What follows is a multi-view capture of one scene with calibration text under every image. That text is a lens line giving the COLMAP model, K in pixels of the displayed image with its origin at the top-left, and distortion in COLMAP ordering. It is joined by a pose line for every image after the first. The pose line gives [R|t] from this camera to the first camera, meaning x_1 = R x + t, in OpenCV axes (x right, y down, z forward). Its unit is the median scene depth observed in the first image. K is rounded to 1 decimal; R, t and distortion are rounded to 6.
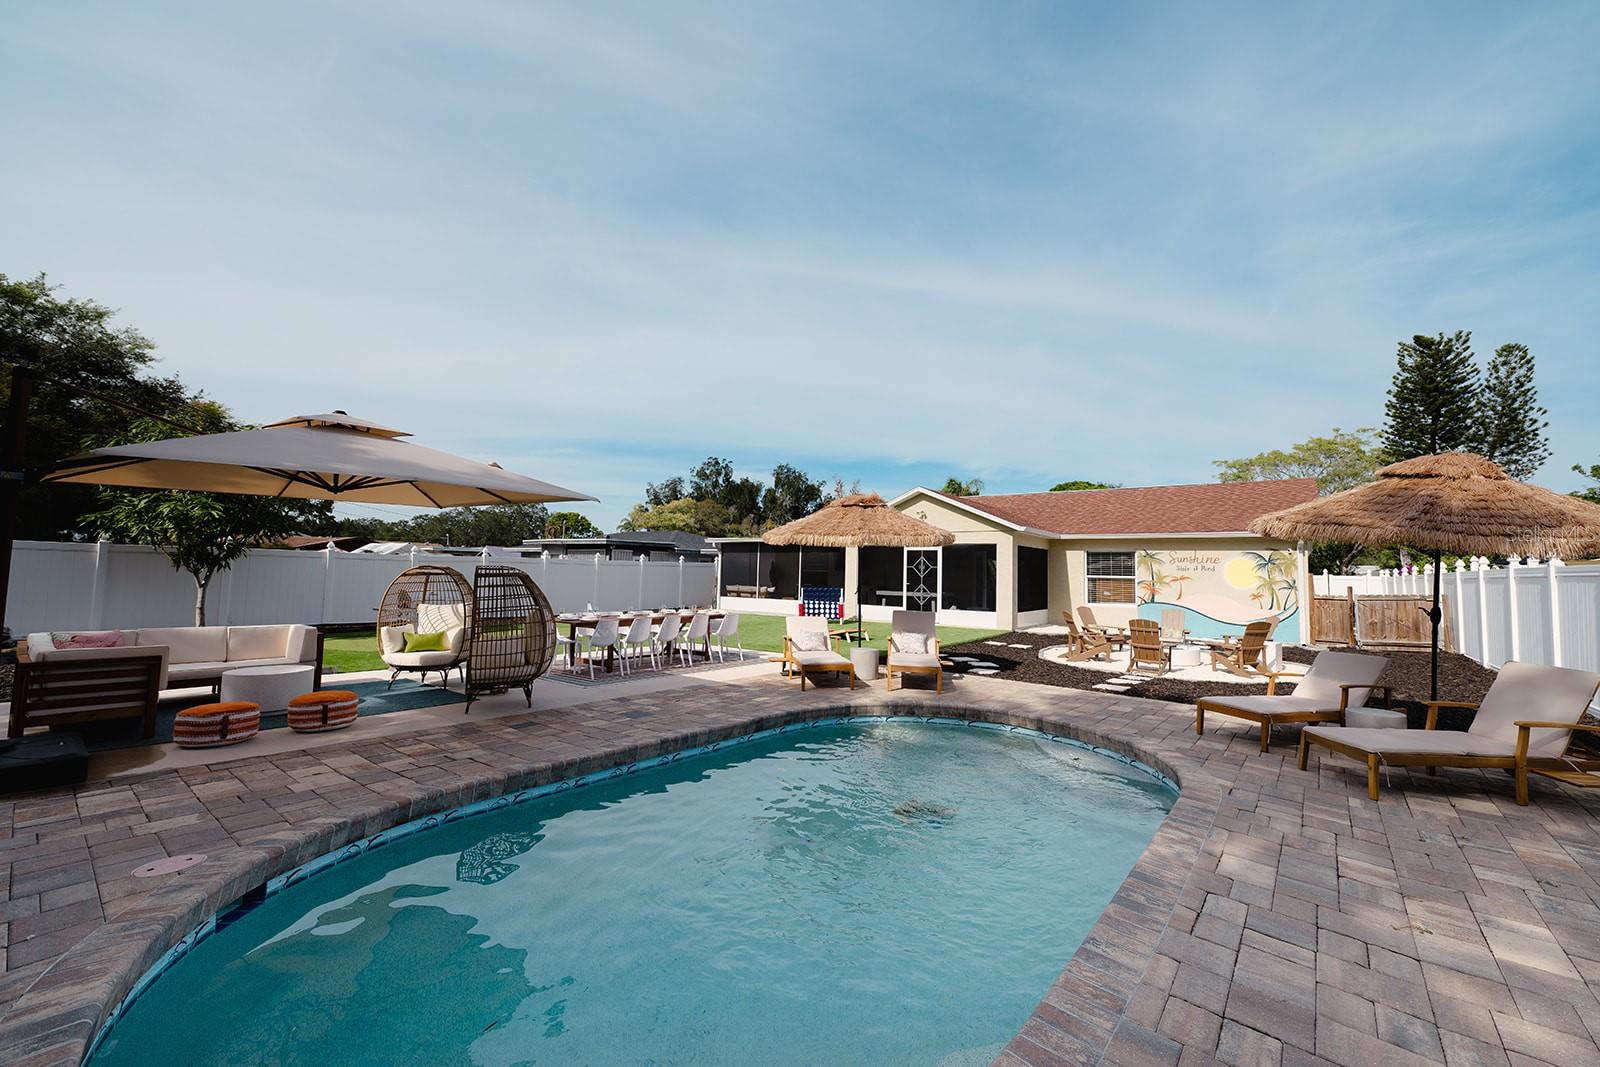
lens RADIAL K [[641.0, 0, 804.4], [0, 641.0, 530.6], [0, 0, 1]] dist [-0.005349, -0.000351]
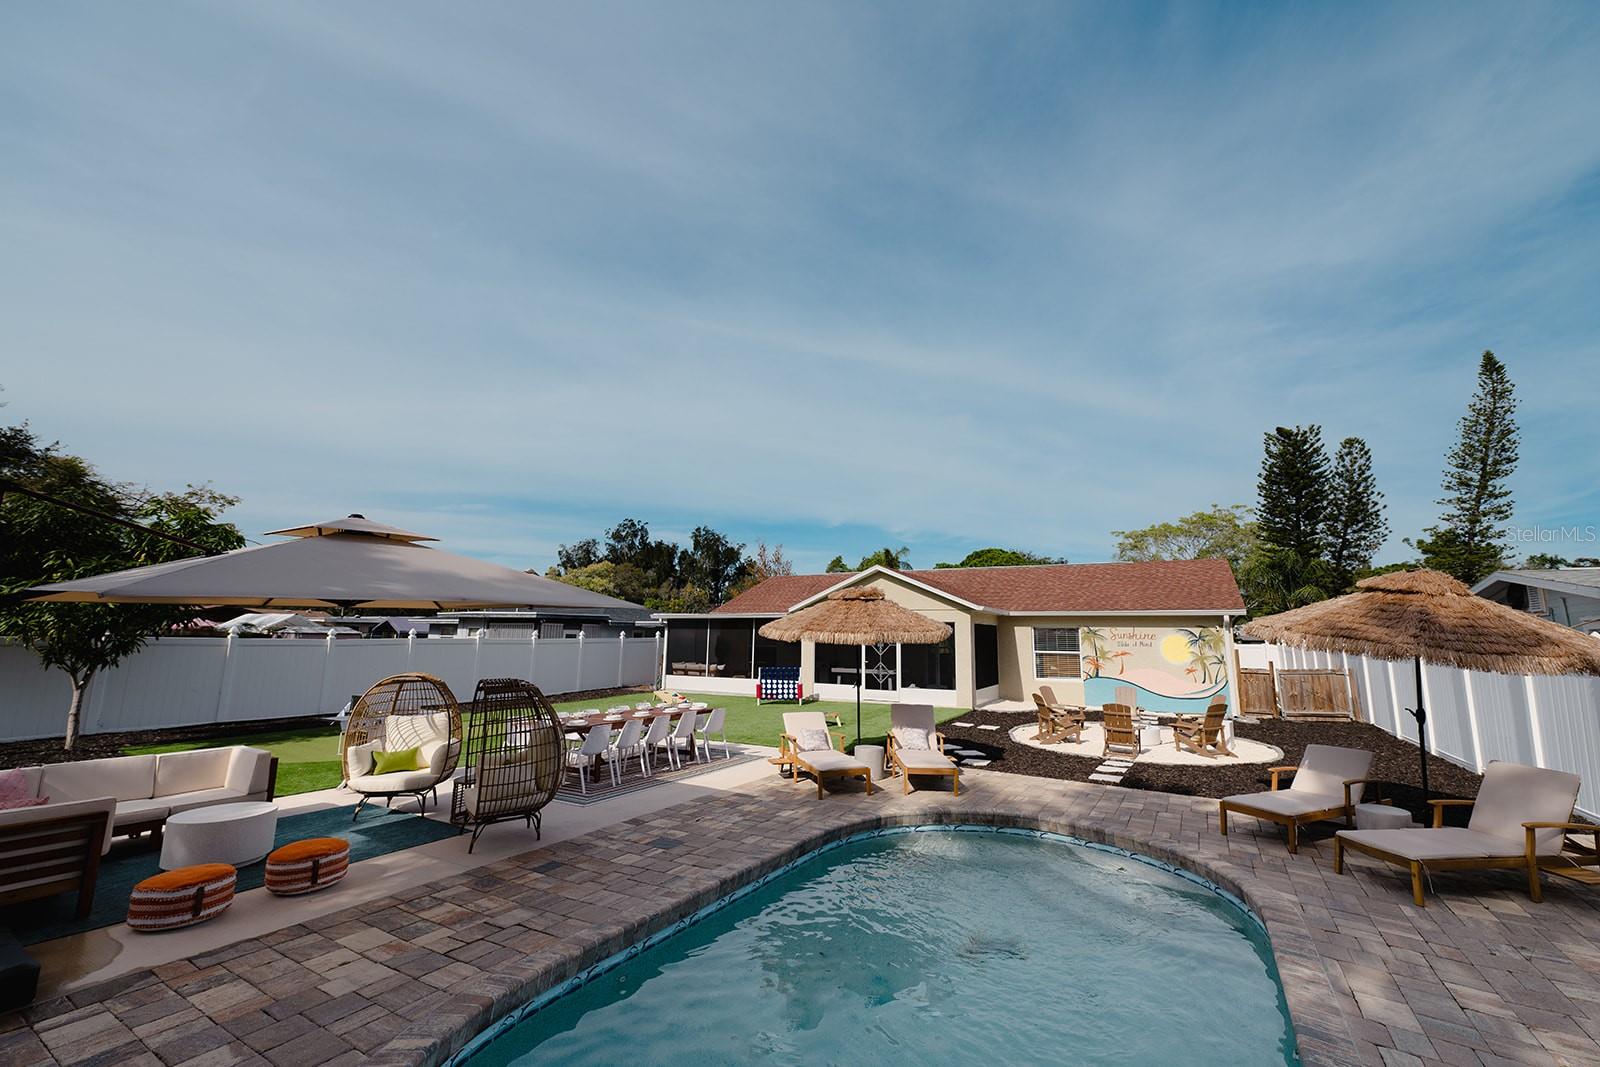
lens RADIAL K [[641.3, 0, 813.5], [0, 641.3, 532.1], [0, 0, 1]] dist [-0.006531, -0.000494]
pose [[0.989876, 0.012649, 0.141371, -0.102487], [0.000734, 0.995551, -0.094218, -0.038577], [-0.141934, 0.093367, 0.985463, 0.012524]]
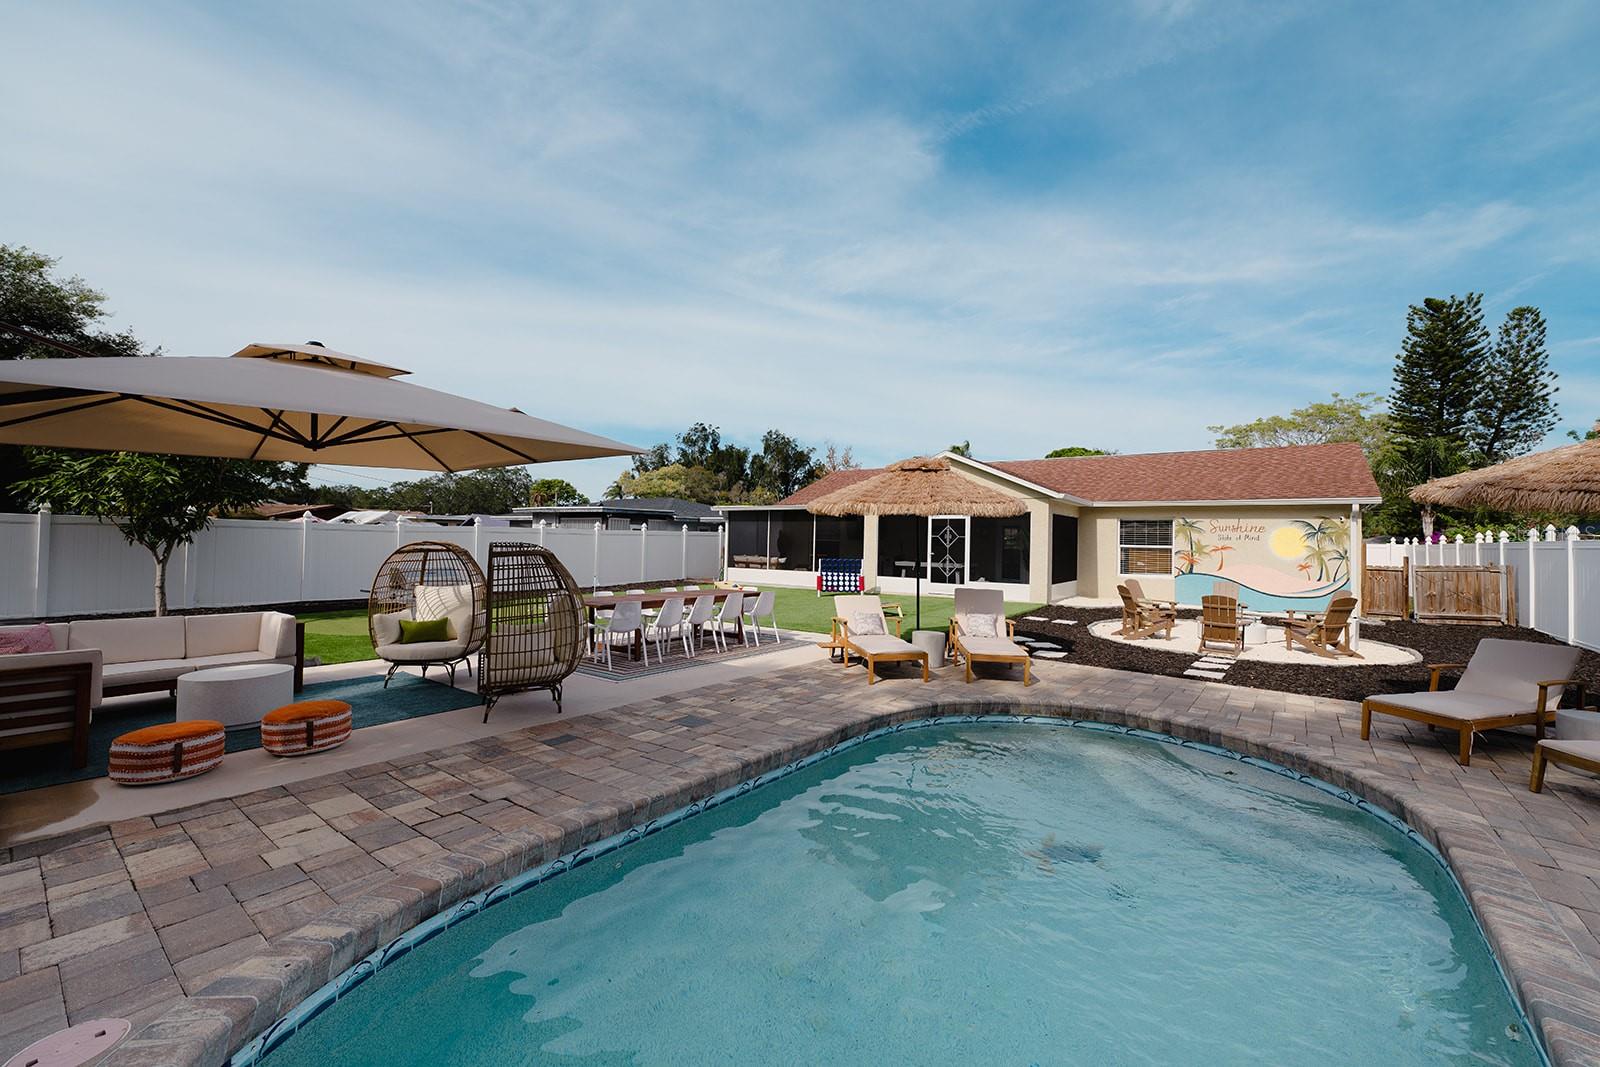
lens RADIAL K [[644.1, 0, 808.6], [0, 644.1, 528.6], [0, 0, 1]] dist [-0.006226, -0.000470]
pose [[0.999660, -0.002288, 0.025960, -0.072694], [0.001031, 0.998831, 0.048337, -0.001182], [-0.026040, -0.048293, 0.998494, 0.096530]]
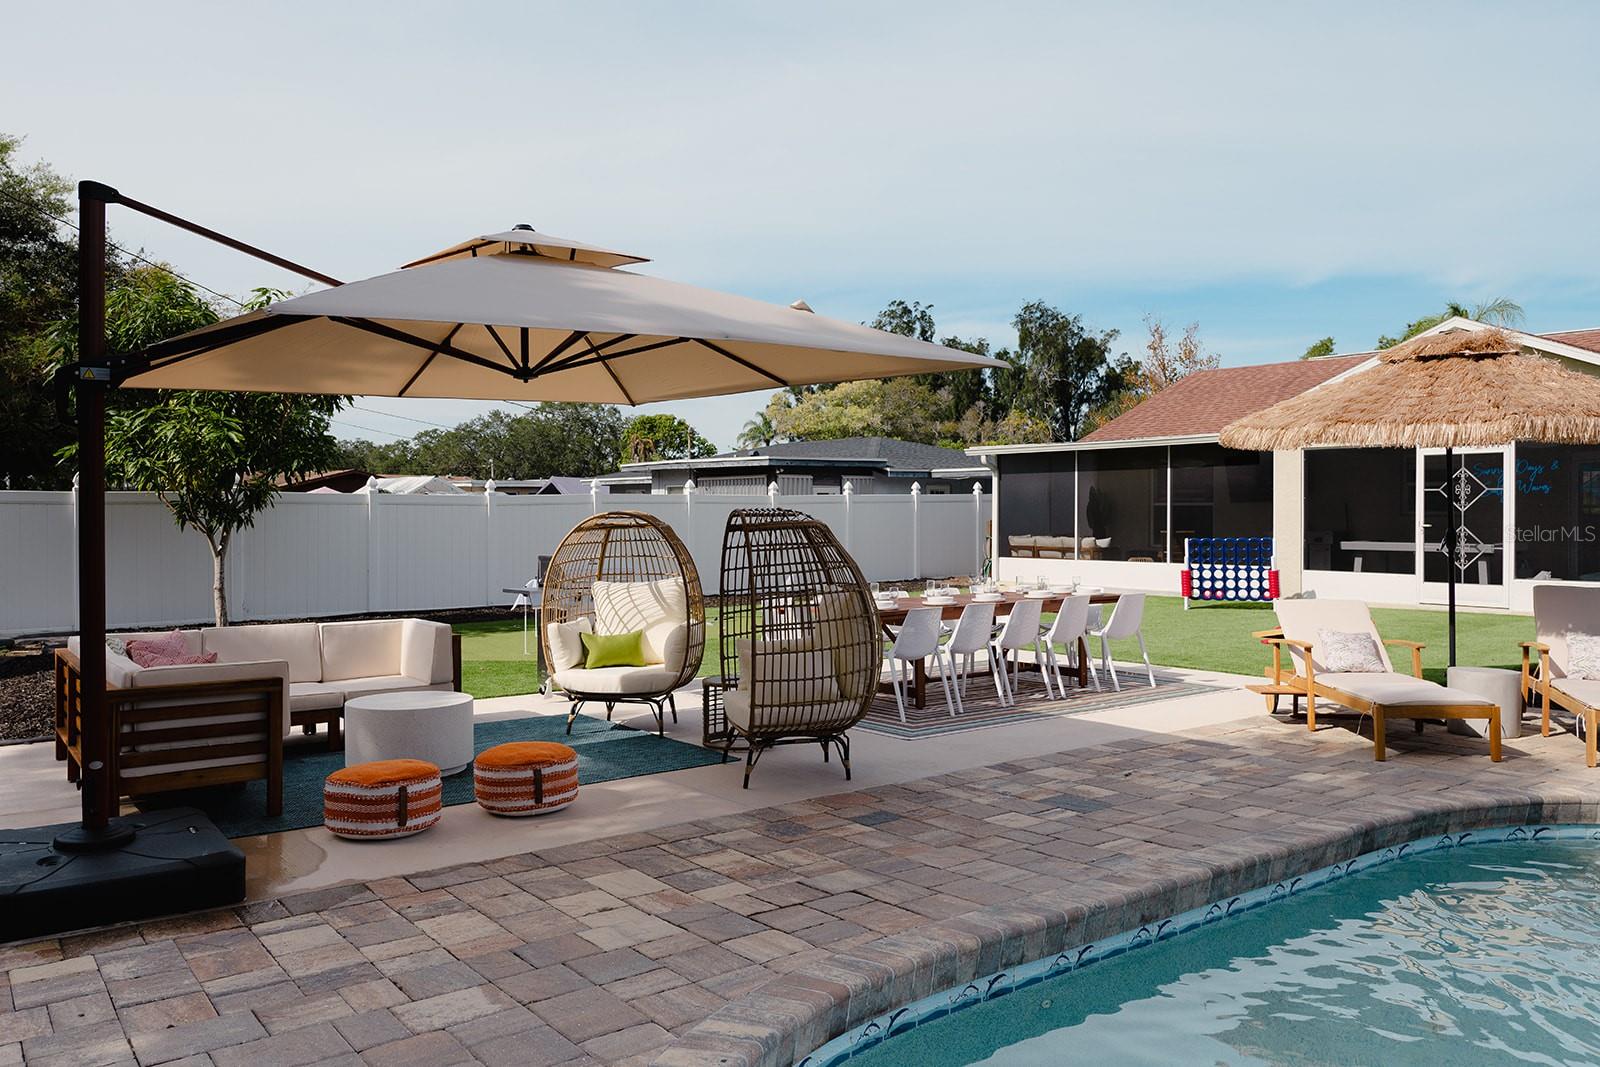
lens RADIAL K [[1170.3, 0, 735.2], [0, 1170.3, 528.8], [0, 0, 1]] dist [0.000493, 0.001450]
pose [[0.960129, -0.020694, -0.278790, -0.141625], [0.042667, 0.996420, 0.072980, 0.000570], [0.276281, -0.081966, 0.957575, 0.047484]]
